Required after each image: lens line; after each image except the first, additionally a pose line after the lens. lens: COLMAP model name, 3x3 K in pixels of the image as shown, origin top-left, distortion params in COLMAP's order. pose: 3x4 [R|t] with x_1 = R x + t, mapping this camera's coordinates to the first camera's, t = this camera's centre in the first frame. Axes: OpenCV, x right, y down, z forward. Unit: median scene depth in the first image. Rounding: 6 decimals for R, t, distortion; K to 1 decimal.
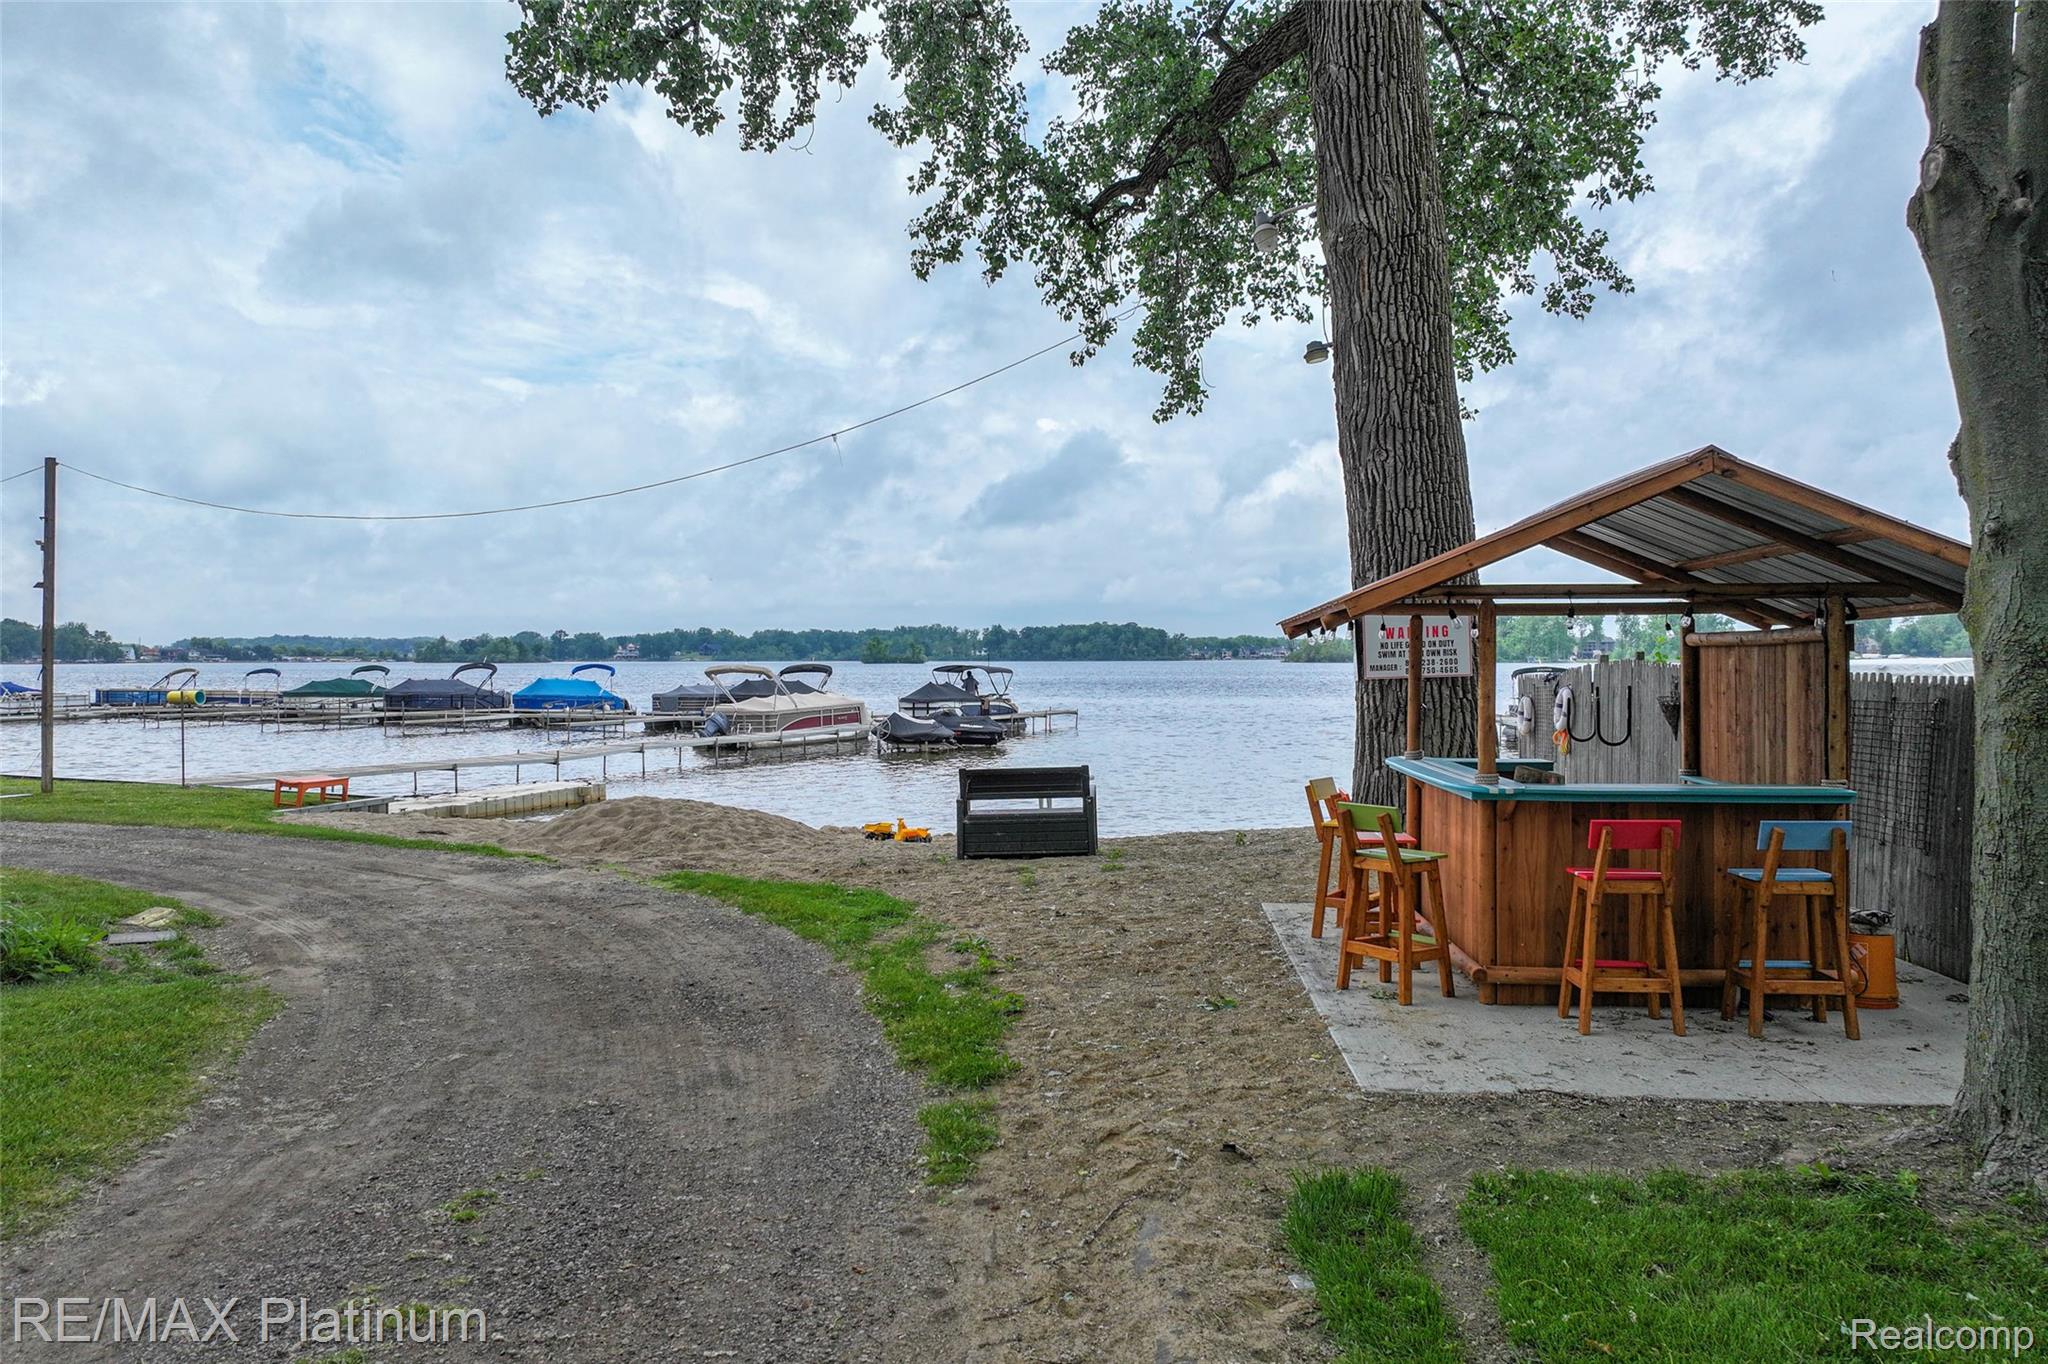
lens RADIAL K [[1445.6, 0, 1025.3], [0, 1445.6, 688.7], [0, 0, 1]] dist [0.003594, 0.010935]
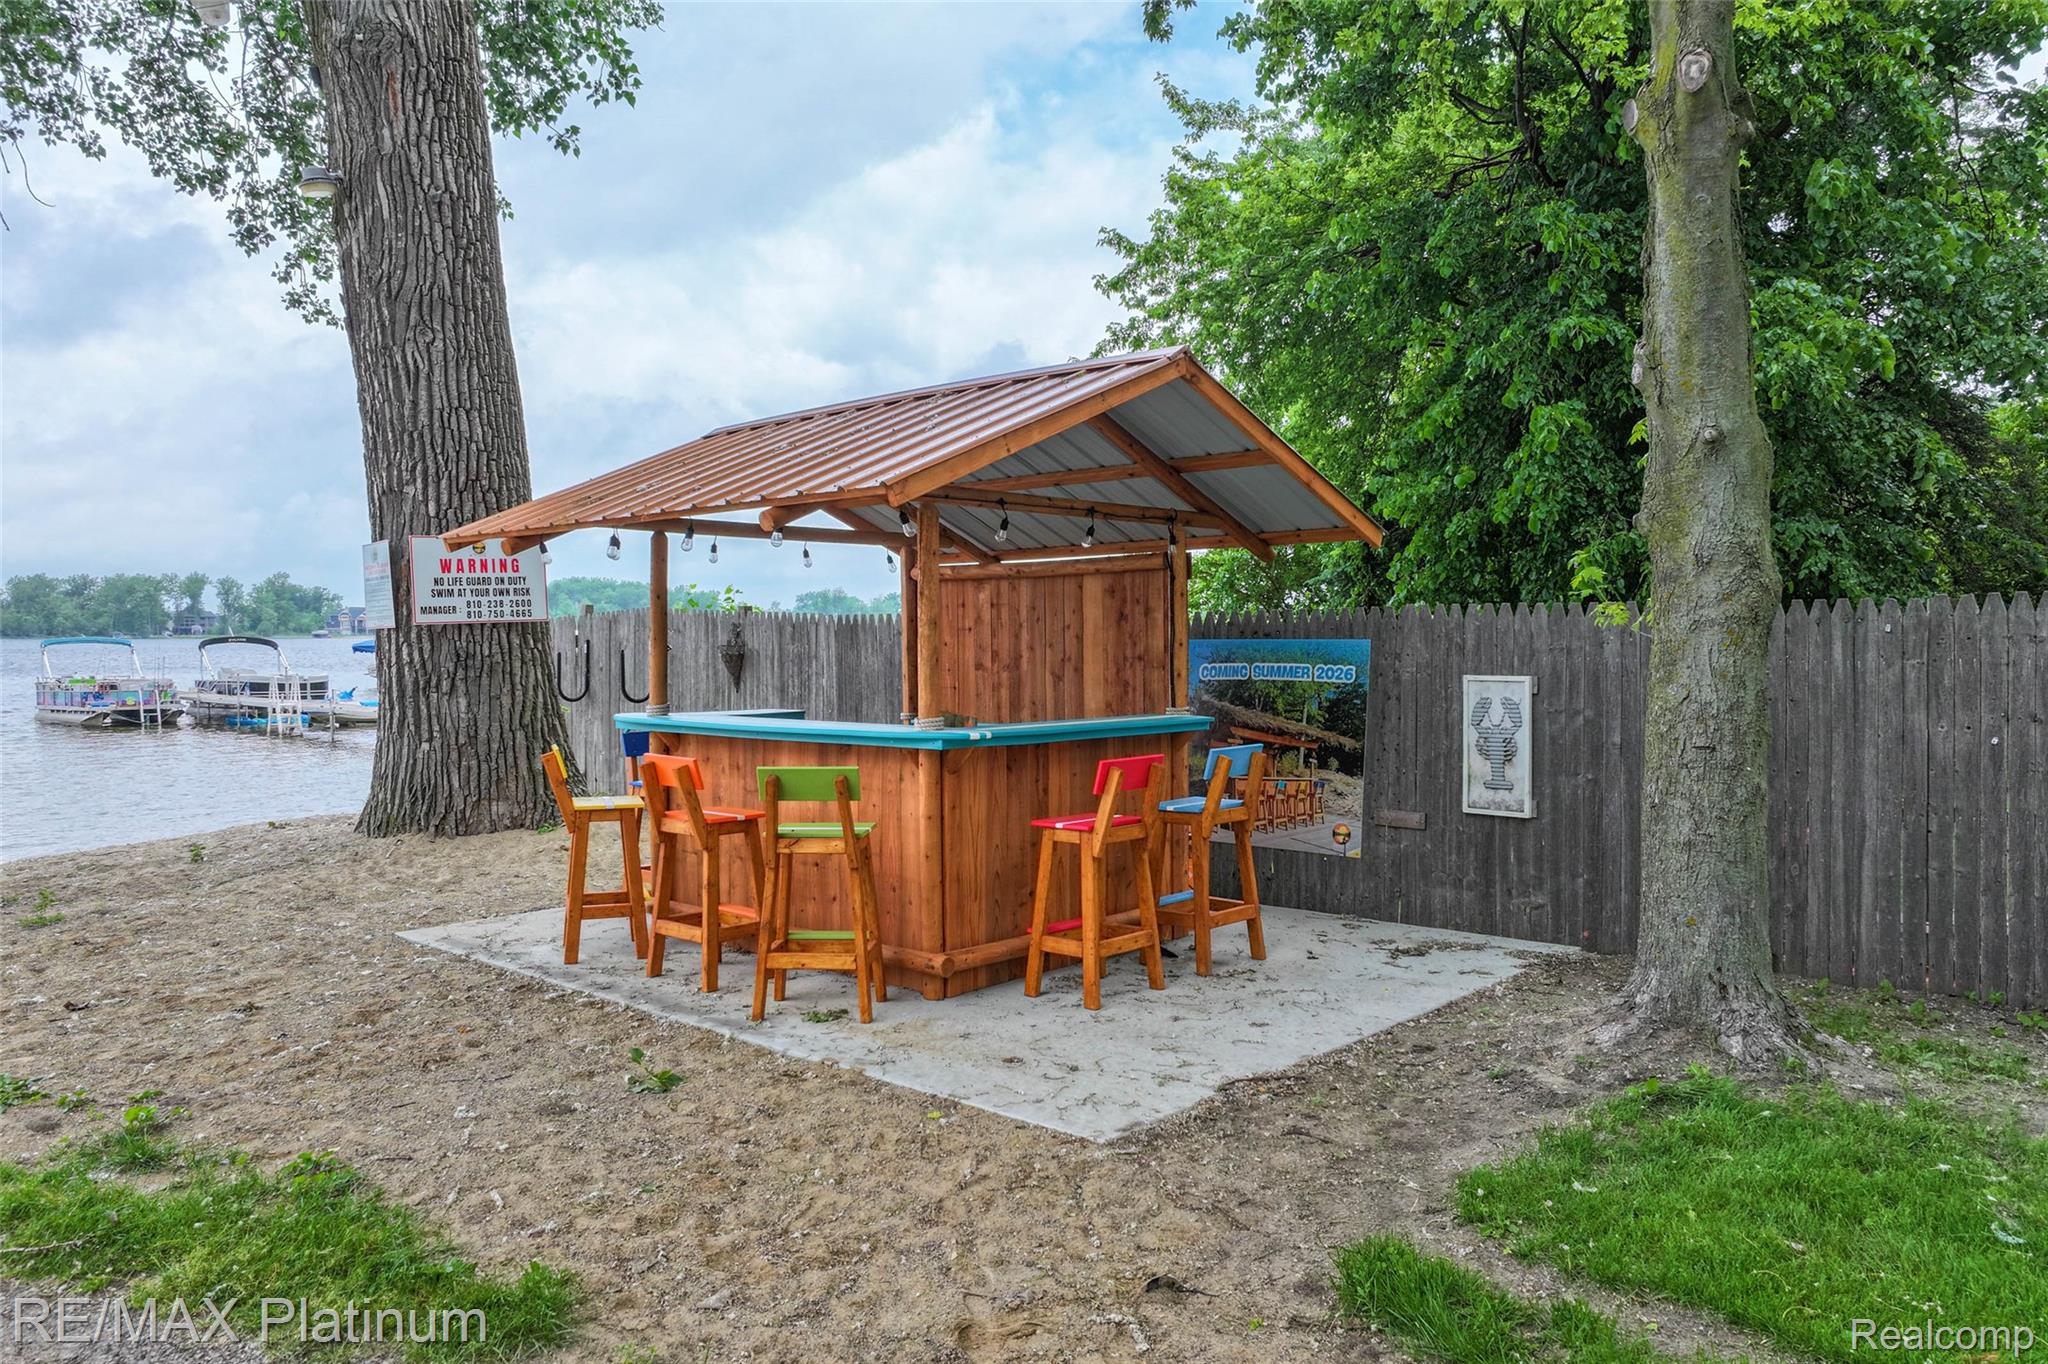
lens RADIAL K [[1445.6, 0, 1025.3], [0, 1445.6, 676.9], [0, 0, 1]] dist [0.003594, 0.010935]
pose [[0.616289, -0.021645, 0.787222, -0.103796], [0.015740, 0.999761, 0.015167, 0.008909], [-0.787362, 0.003044, 0.616483, 0.166191]]
